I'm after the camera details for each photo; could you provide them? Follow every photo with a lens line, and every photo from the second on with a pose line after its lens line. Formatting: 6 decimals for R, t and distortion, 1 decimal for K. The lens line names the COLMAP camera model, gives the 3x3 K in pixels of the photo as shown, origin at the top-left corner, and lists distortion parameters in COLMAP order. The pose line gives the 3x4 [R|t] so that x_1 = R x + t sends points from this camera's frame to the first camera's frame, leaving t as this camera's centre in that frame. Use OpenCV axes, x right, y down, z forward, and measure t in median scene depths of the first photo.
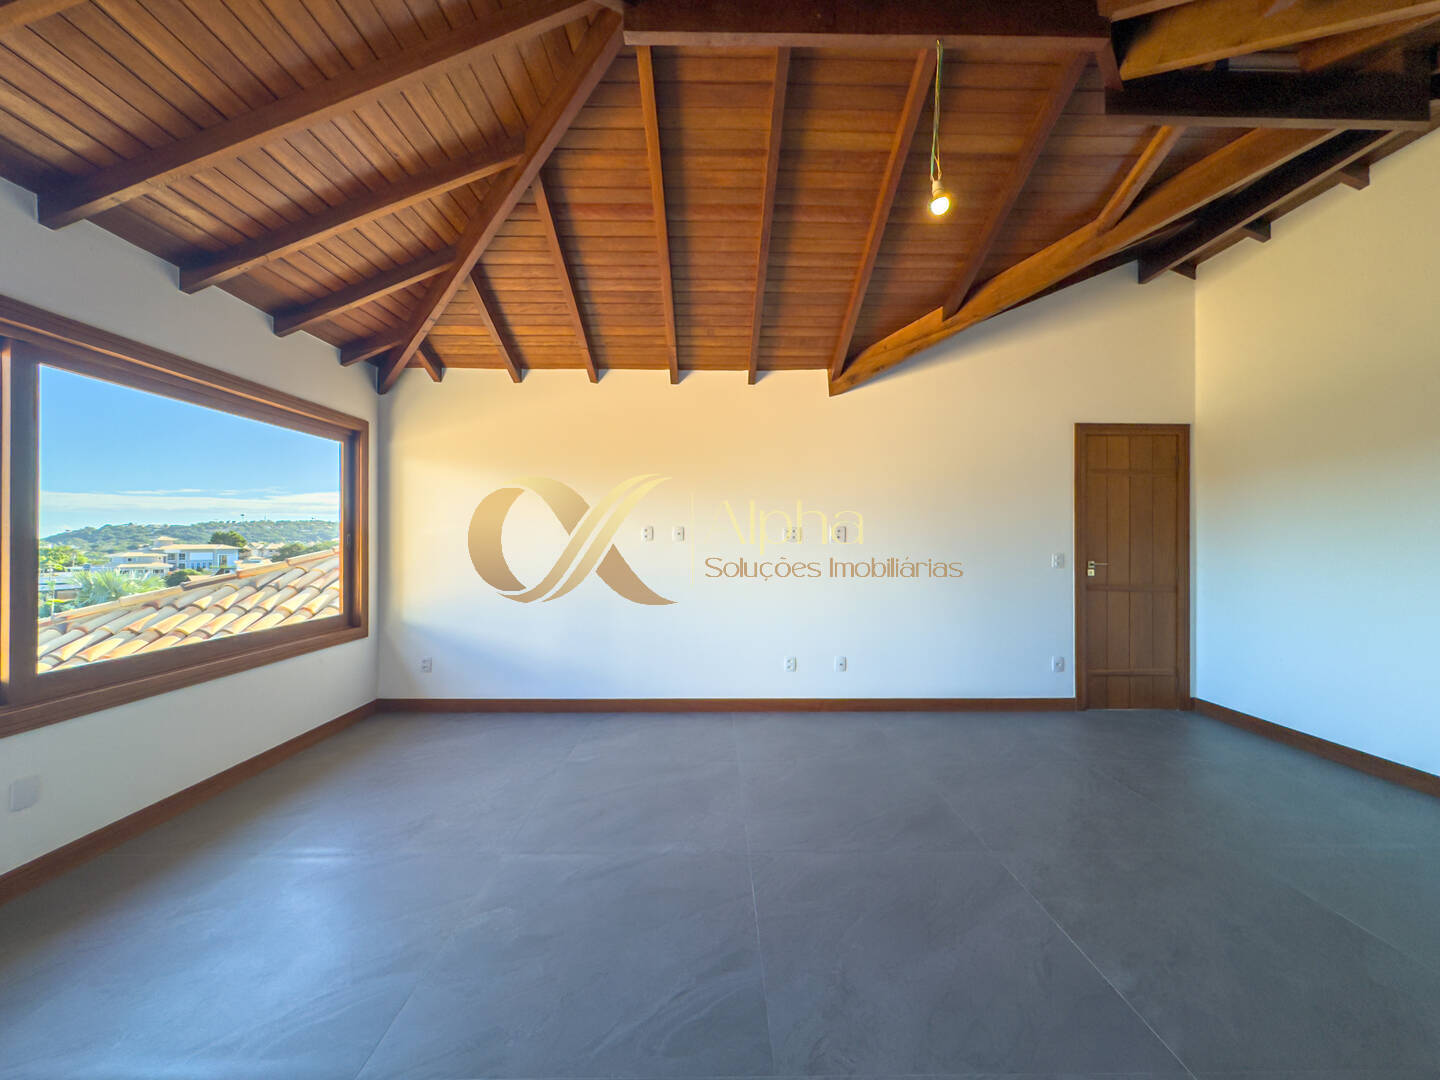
lens RADIAL K [[577.9, 0, 720.8], [0, 577.9, 526.4], [0, 0, 1]] dist [-0.001778, -0.000079]
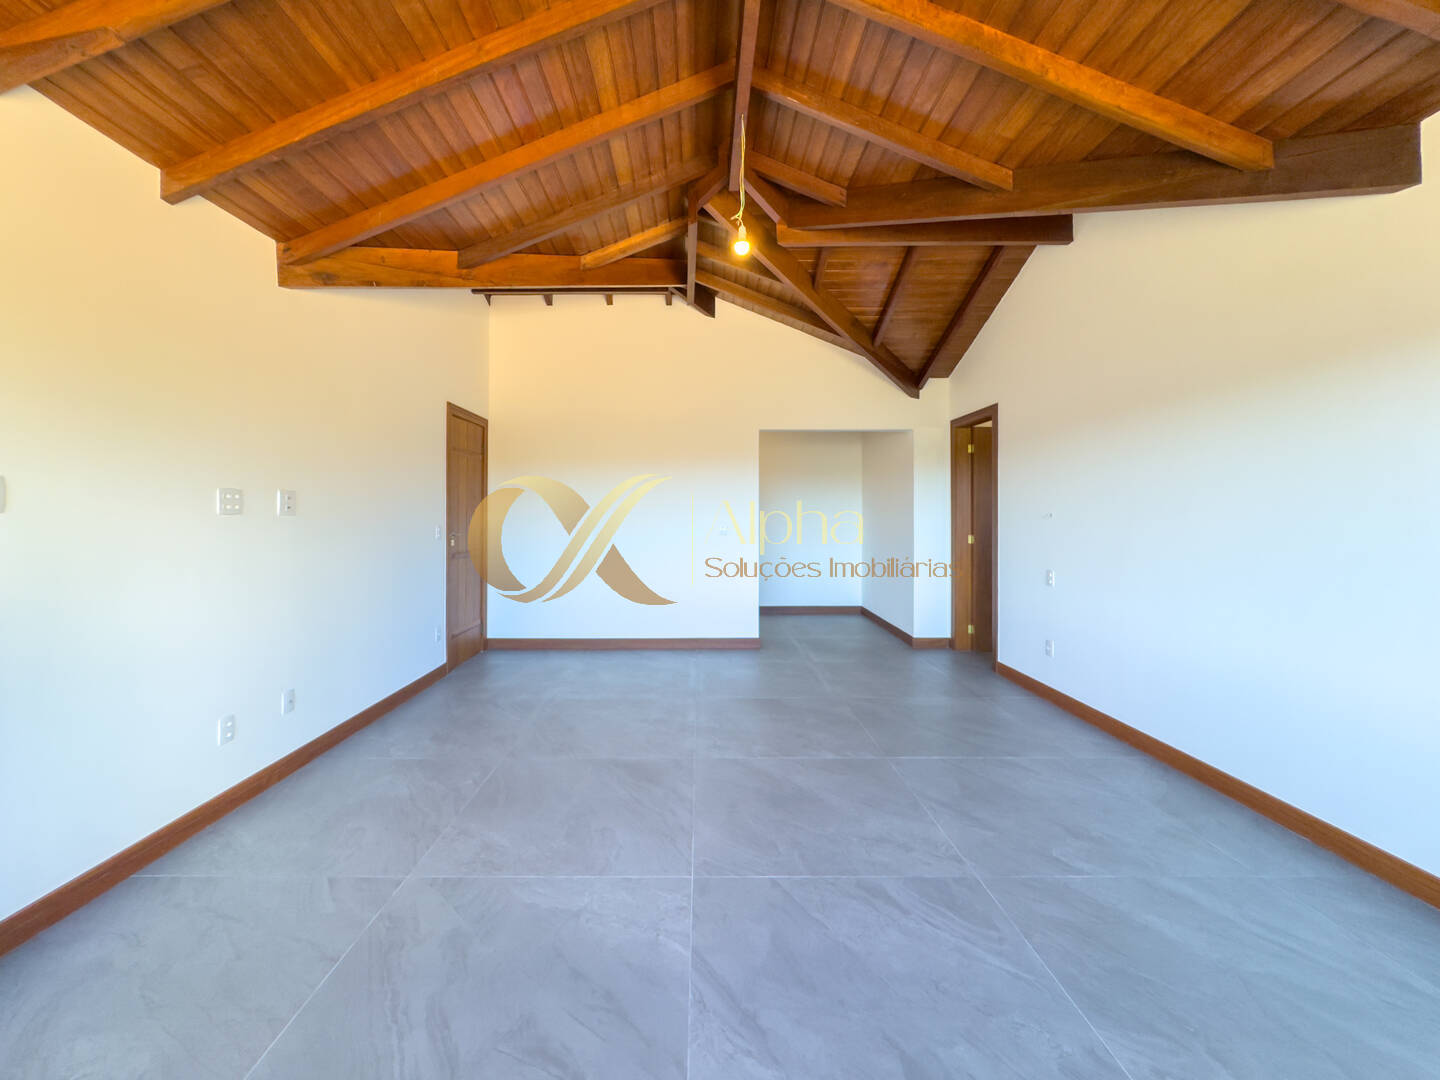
lens RADIAL K [[582.6, 0, 693.1], [0, 582.6, 503.8], [0, 0, 1]] dist [-0.012981, -0.000024]
pose [[0.025660, 0.017184, 0.999523, -0.749497], [-0.020615, 0.999649, -0.016657, 0.027262], [-0.999458, -0.020177, 0.026006, 0.909223]]
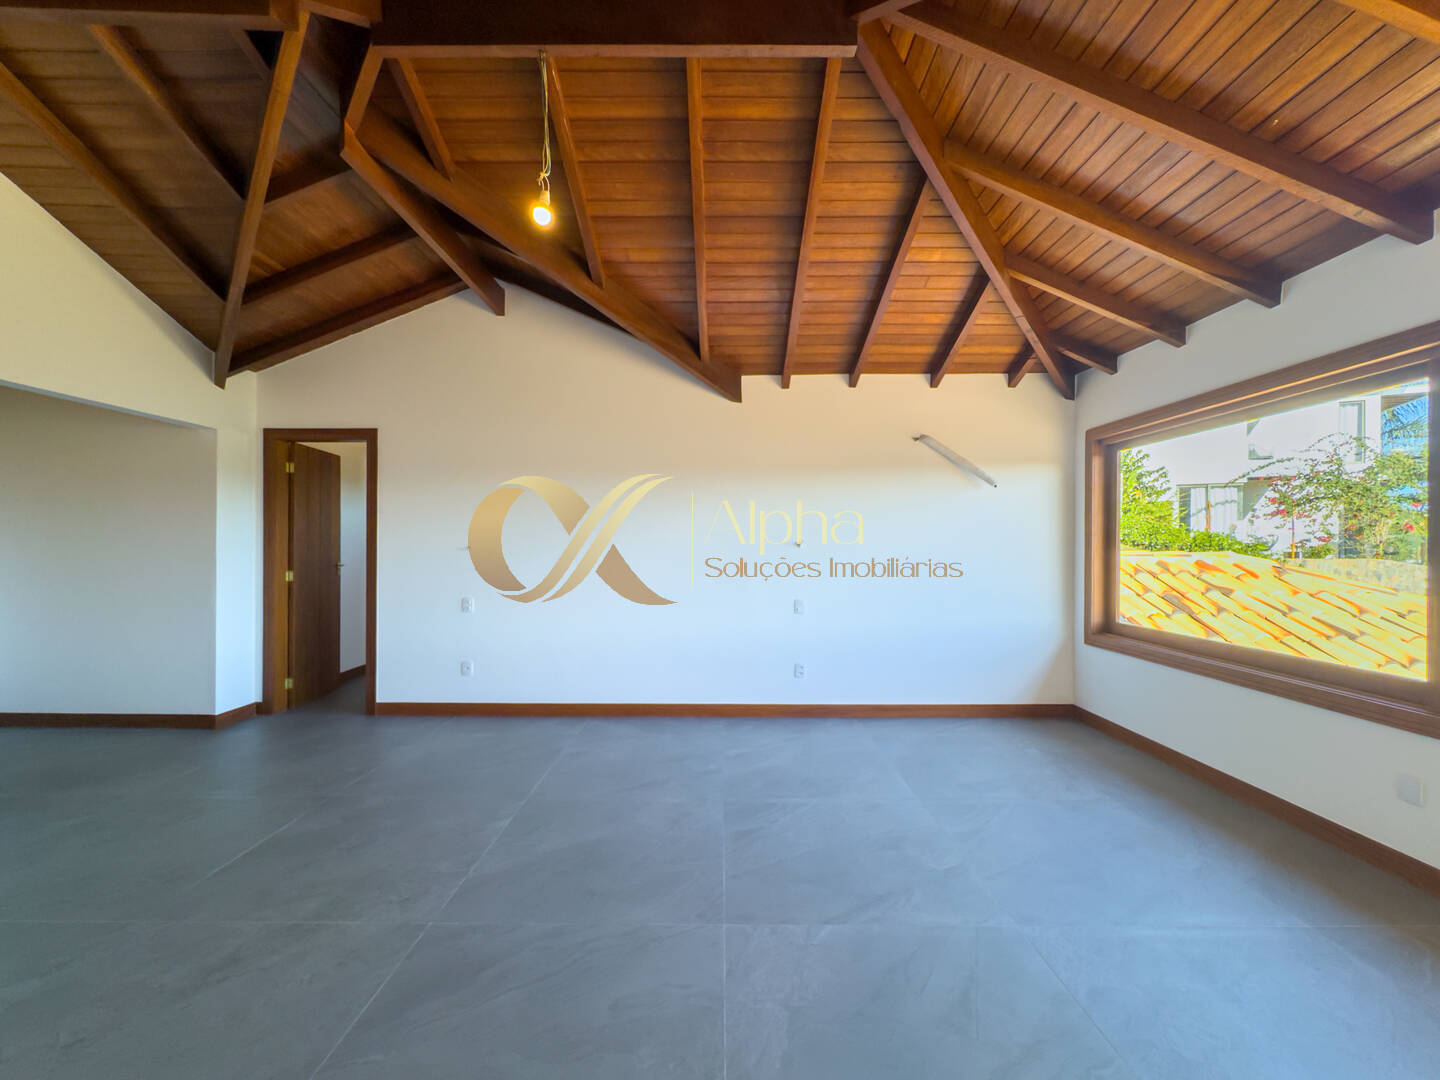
lens RADIAL K [[583.3, 0, 722.9], [0, 583.3, 539.6], [0, 0, 1]] dist [-0.001559, 0.000076]
pose [[-0.999846, -0.005868, 0.016522, 0.037301], [-0.006359, 0.999536, -0.029800, 0.033468], [-0.016339, -0.029900, -0.999419, 1.707633]]
